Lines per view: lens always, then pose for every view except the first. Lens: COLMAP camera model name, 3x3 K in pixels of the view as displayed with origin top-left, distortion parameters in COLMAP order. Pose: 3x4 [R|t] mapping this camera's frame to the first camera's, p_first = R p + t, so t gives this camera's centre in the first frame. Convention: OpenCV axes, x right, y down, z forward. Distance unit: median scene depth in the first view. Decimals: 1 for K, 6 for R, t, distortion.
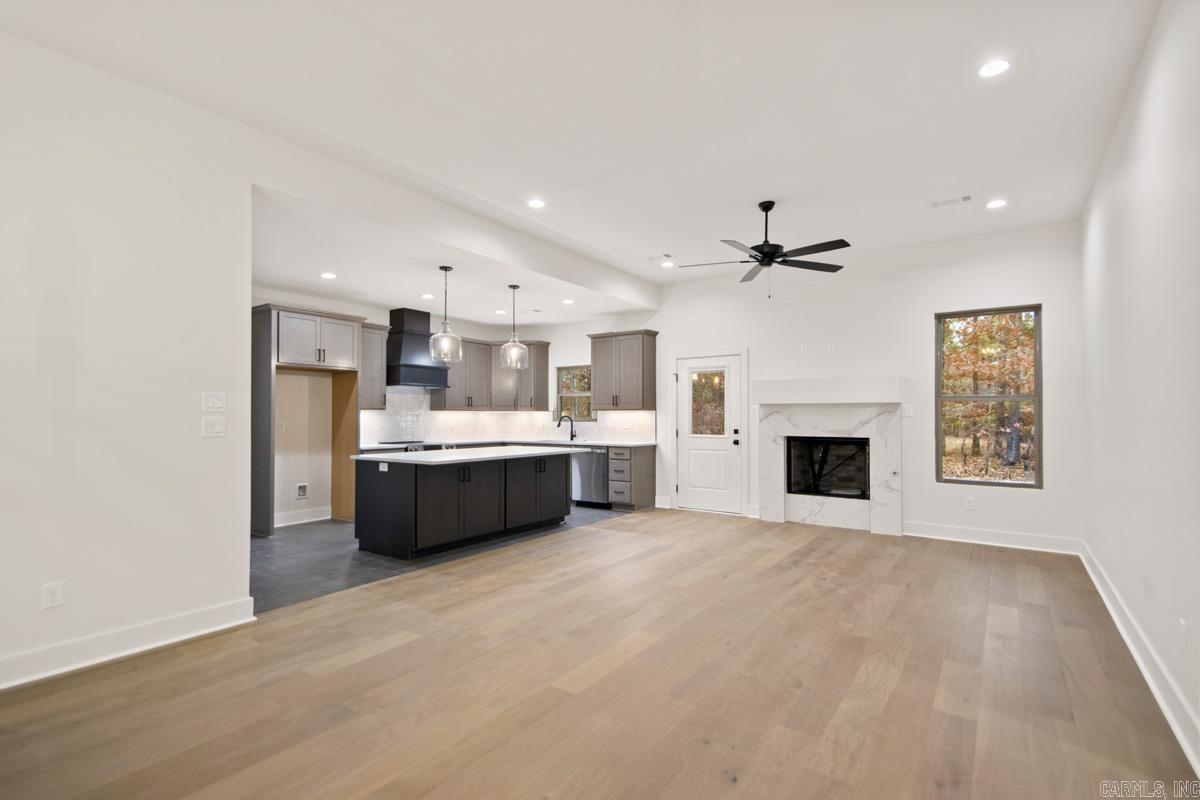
lens RADIAL K [[557.3, 0, 604.8], [0, 557.3, 403.3], [0, 0, 1]] dist [0.016739, -0.006570]
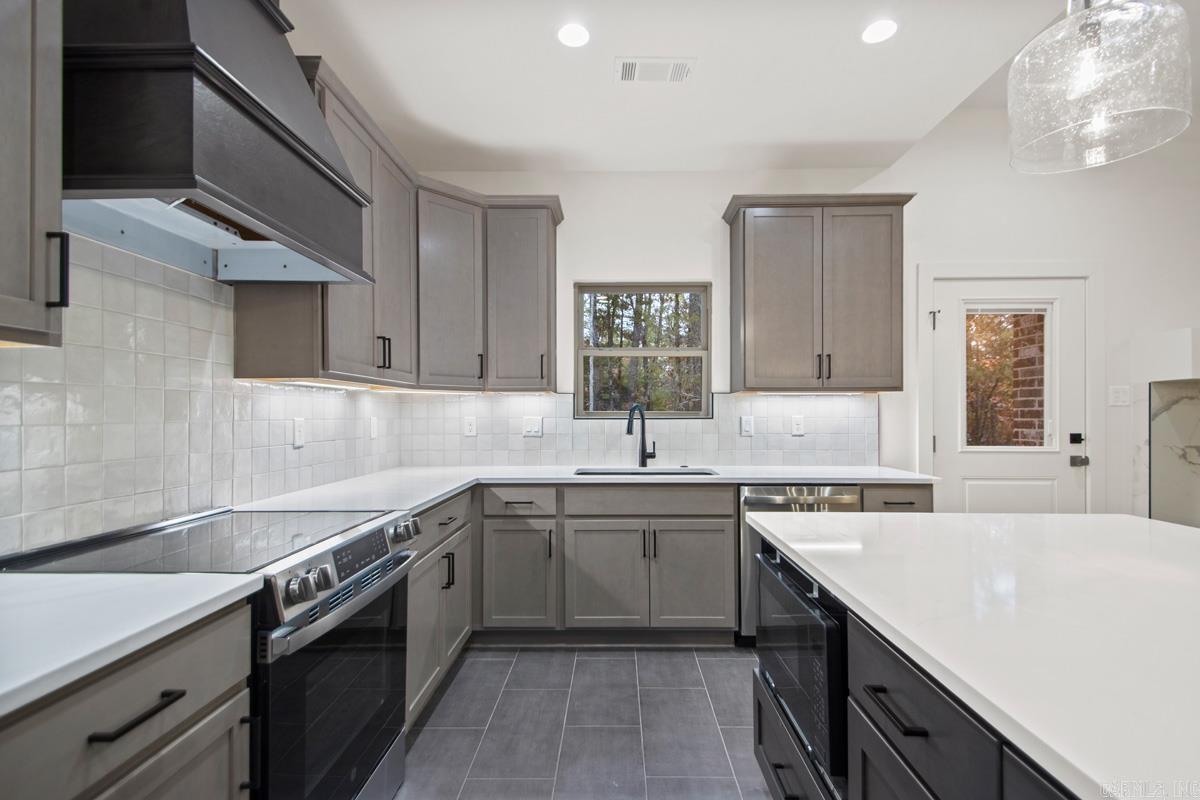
lens RADIAL K [[557.3, 0, 612.5], [0, 557.3, 428.0], [0, 0, 1]] dist [0.016739, -0.006570]
pose [[0.825207, -0.015654, 0.564613, -0.369844], [-0.015238, 0.998635, 0.049958, 0.023650], [-0.564624, -0.049829, 0.823842, 0.835174]]
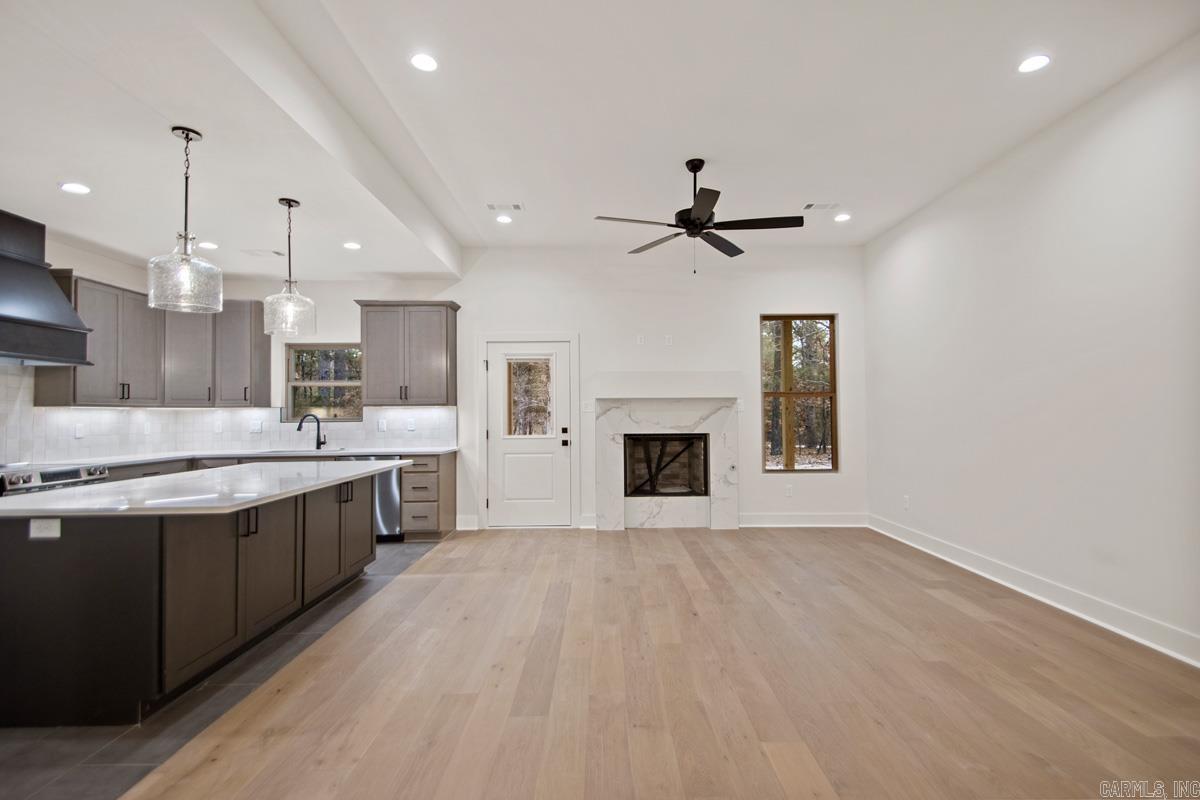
lens RADIAL K [[557.3, 0, 619.8], [0, 557.3, 398.3], [0, 0, 1]] dist [0.016739, -0.006570]
pose [[0.807392, 0.009046, 0.589947, -0.205704], [-0.006024, 0.999957, -0.007090, 0.006798], [-0.589985, 0.002171, 0.807411, 0.257330]]
